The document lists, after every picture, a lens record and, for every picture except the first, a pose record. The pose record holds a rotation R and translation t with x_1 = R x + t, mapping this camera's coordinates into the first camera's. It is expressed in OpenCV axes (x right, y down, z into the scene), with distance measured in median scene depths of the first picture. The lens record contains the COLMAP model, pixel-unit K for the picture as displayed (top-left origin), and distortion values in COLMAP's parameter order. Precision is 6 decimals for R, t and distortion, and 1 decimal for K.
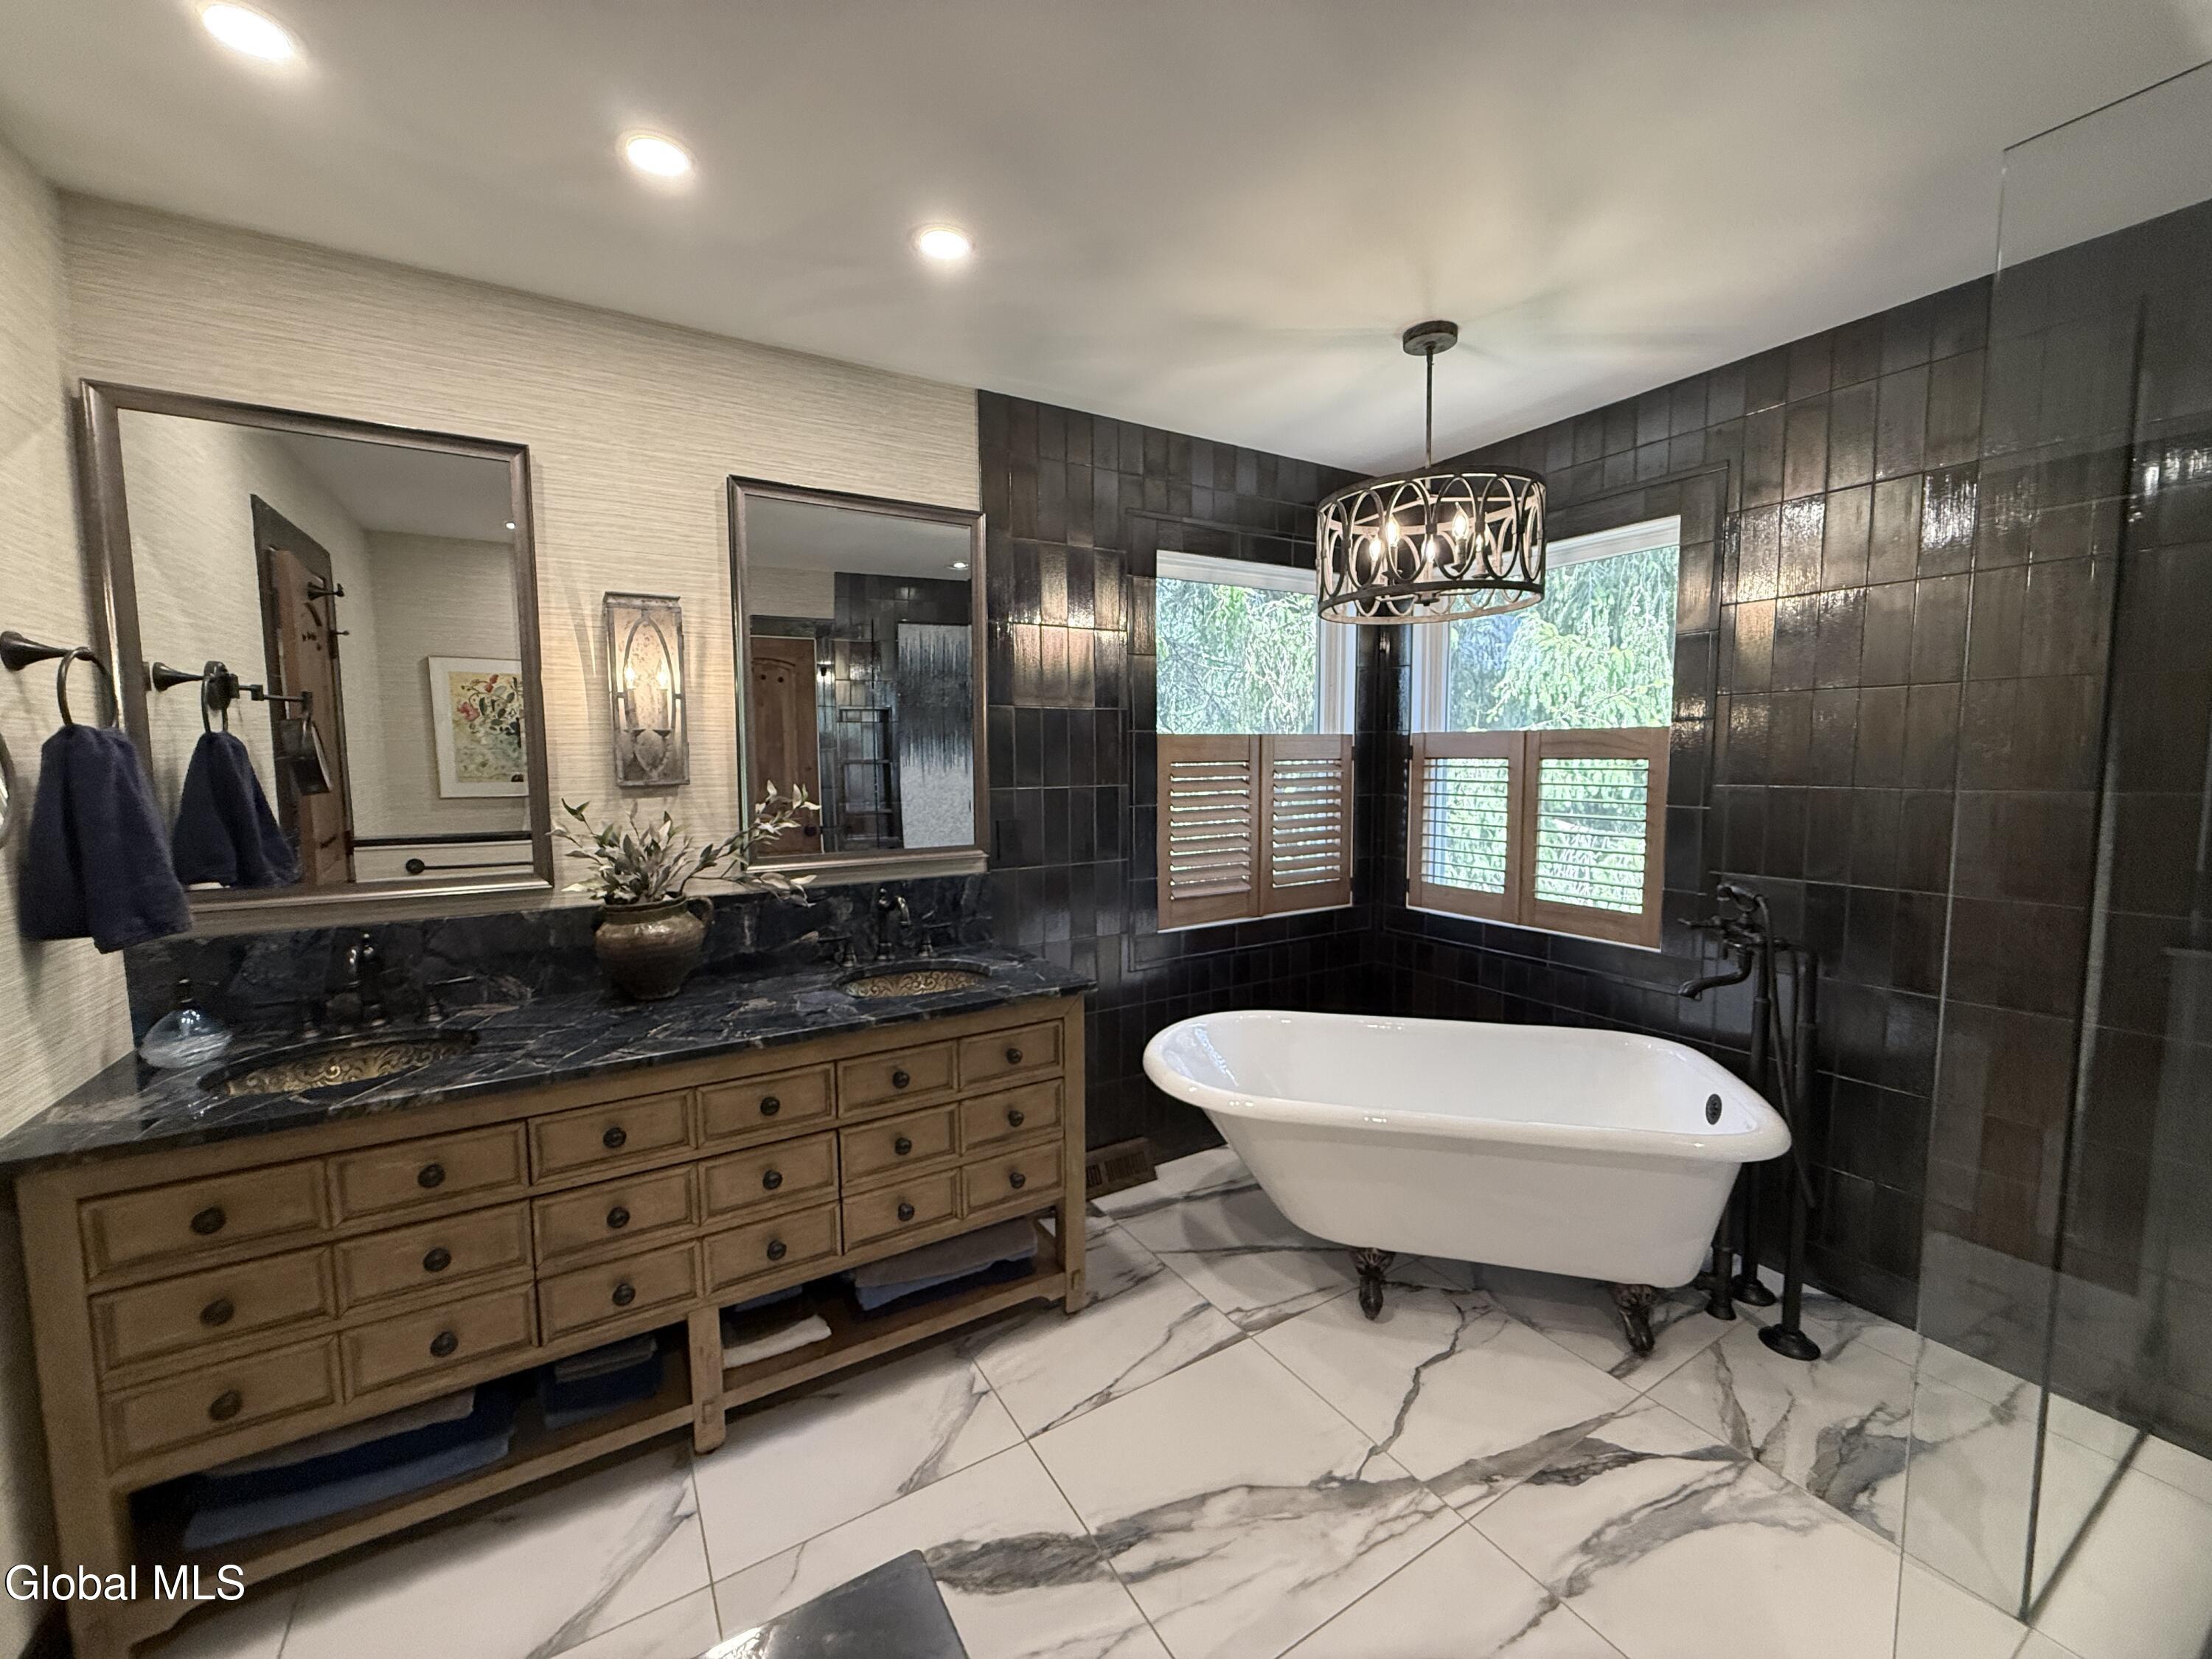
lens RADIAL K [[877.4, 0, 1107.4], [0, 877.4, 833.3], [0, 0, 1]] dist [-0.000478, -0.000370]
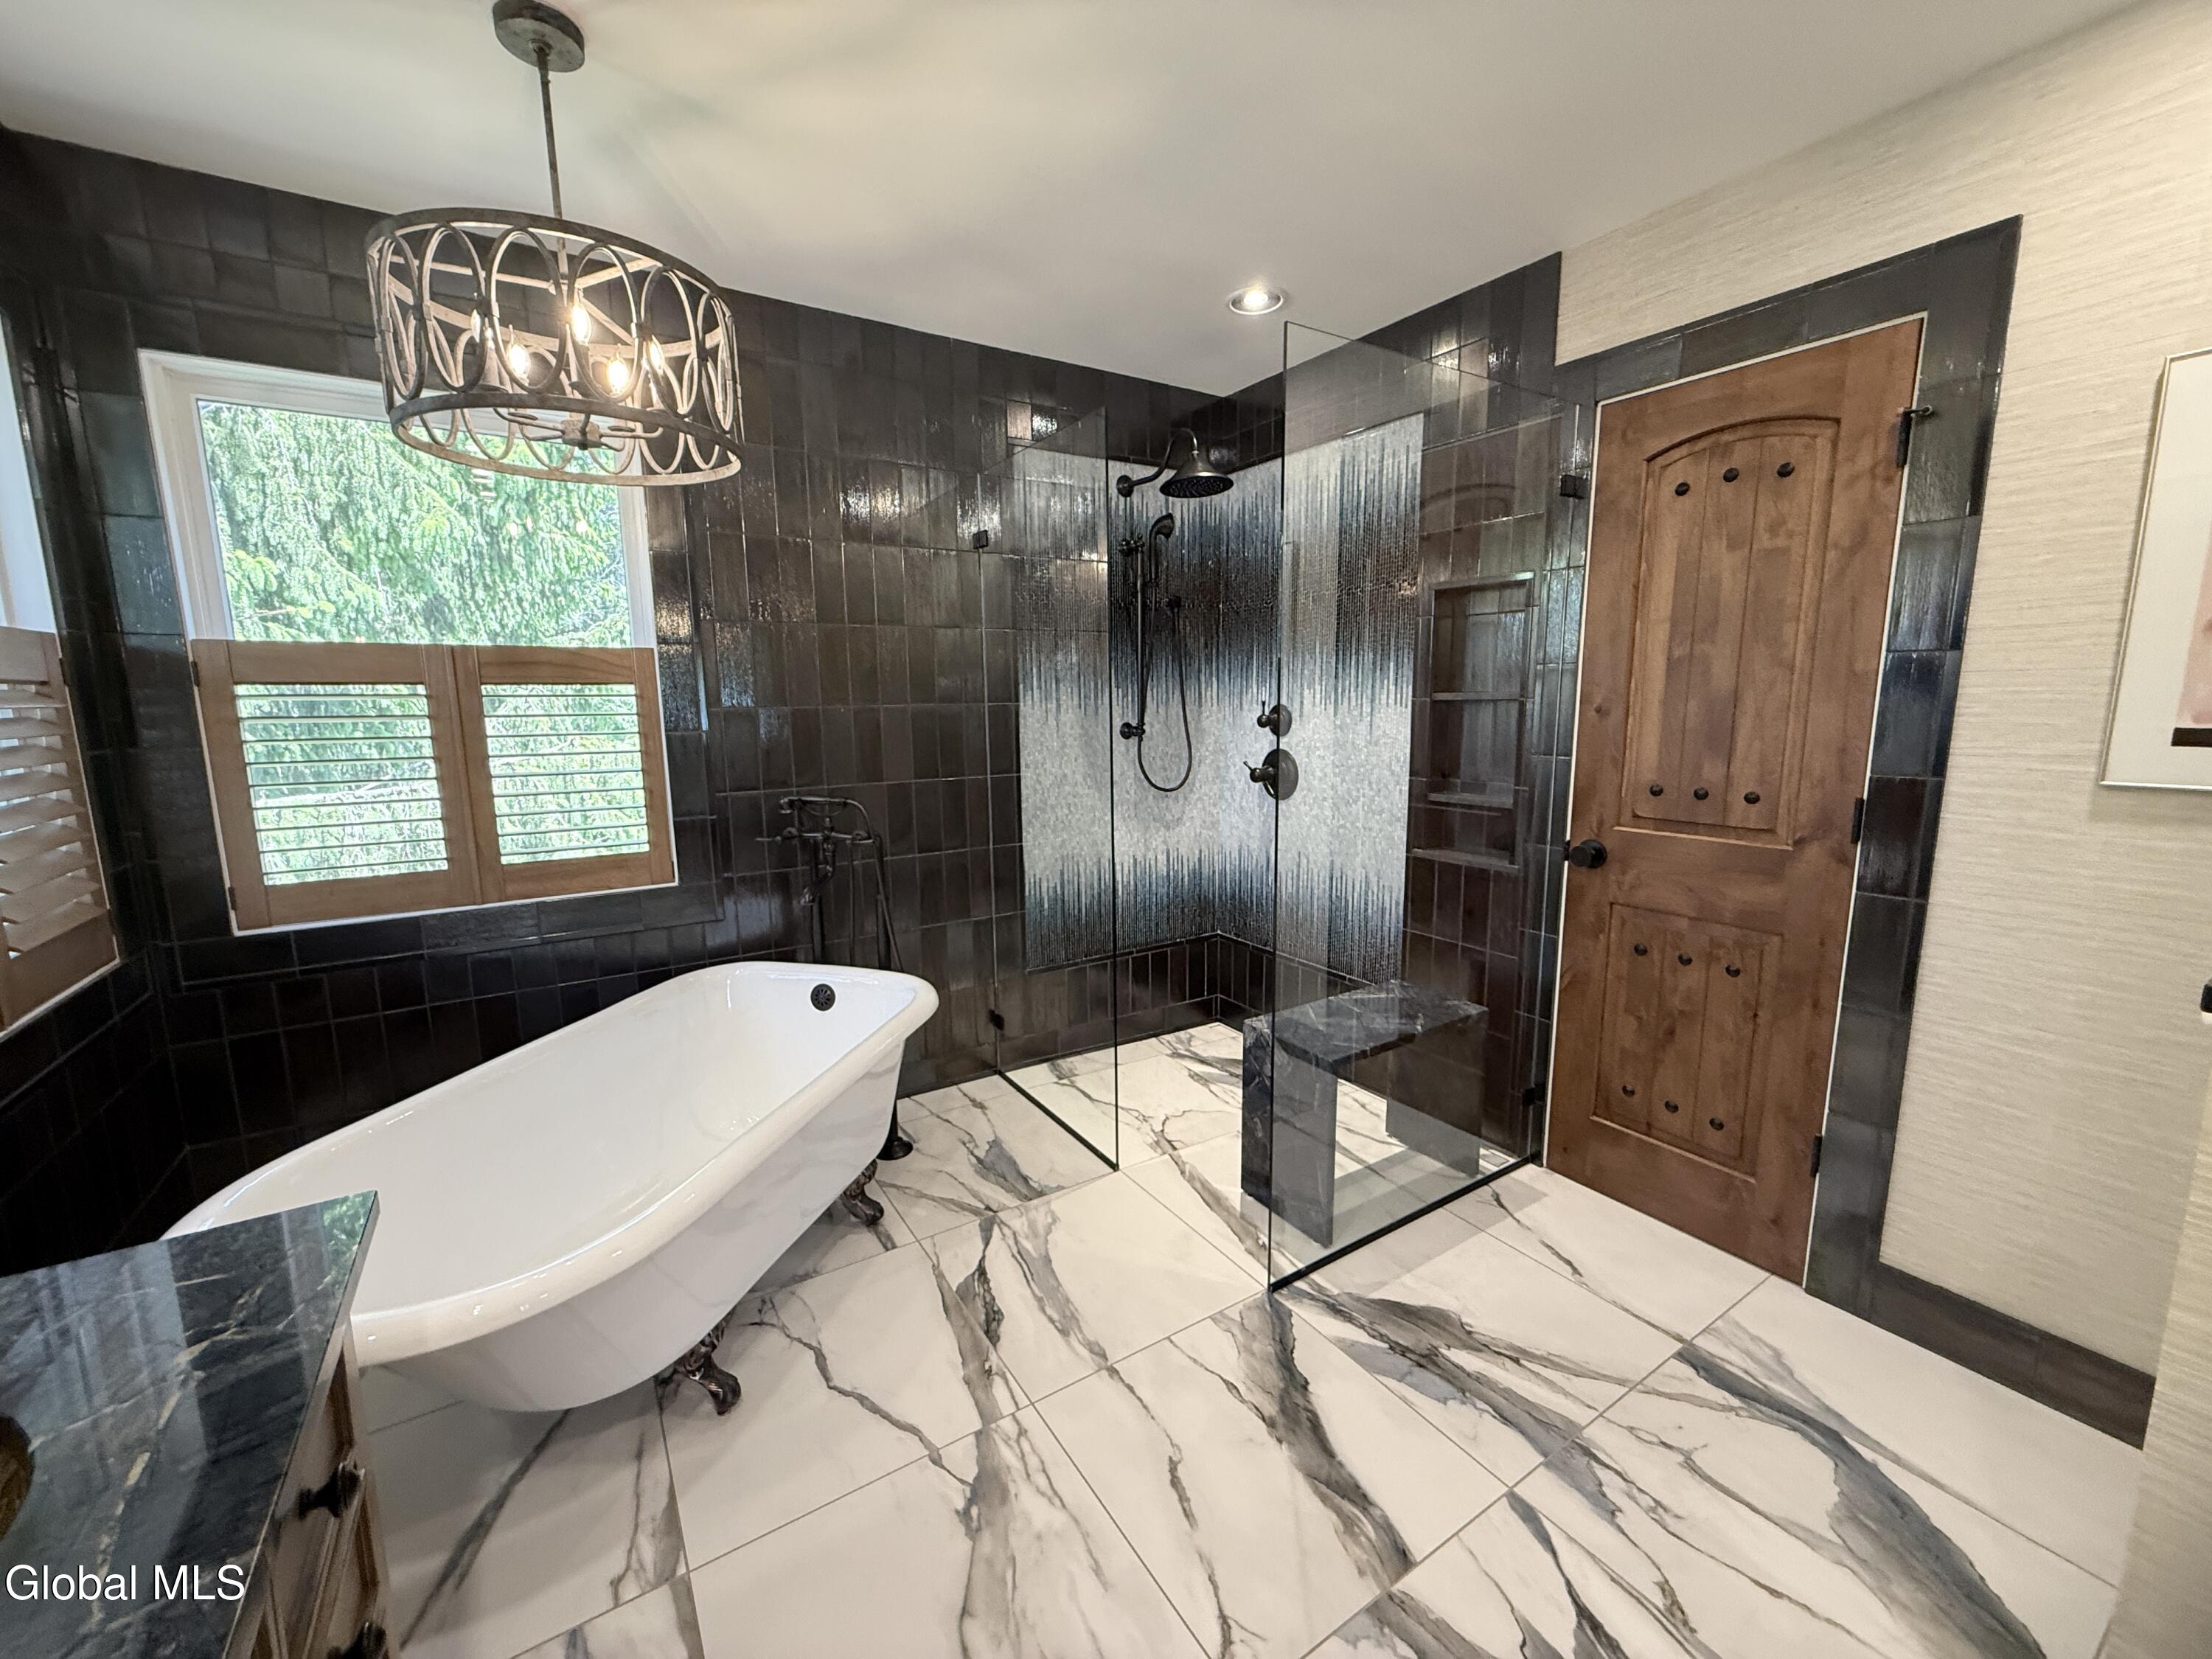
lens RADIAL K [[877.4, 0, 1100.6], [0, 877.4, 829.2], [0, 0, 1]] dist [-0.000478, -0.000370]
pose [[-0.016793, -0.142074, 0.989714, -0.375329], [0.102431, 0.984401, 0.143049, -0.017896], [-0.994598, 0.103780, -0.001979, 0.612105]]
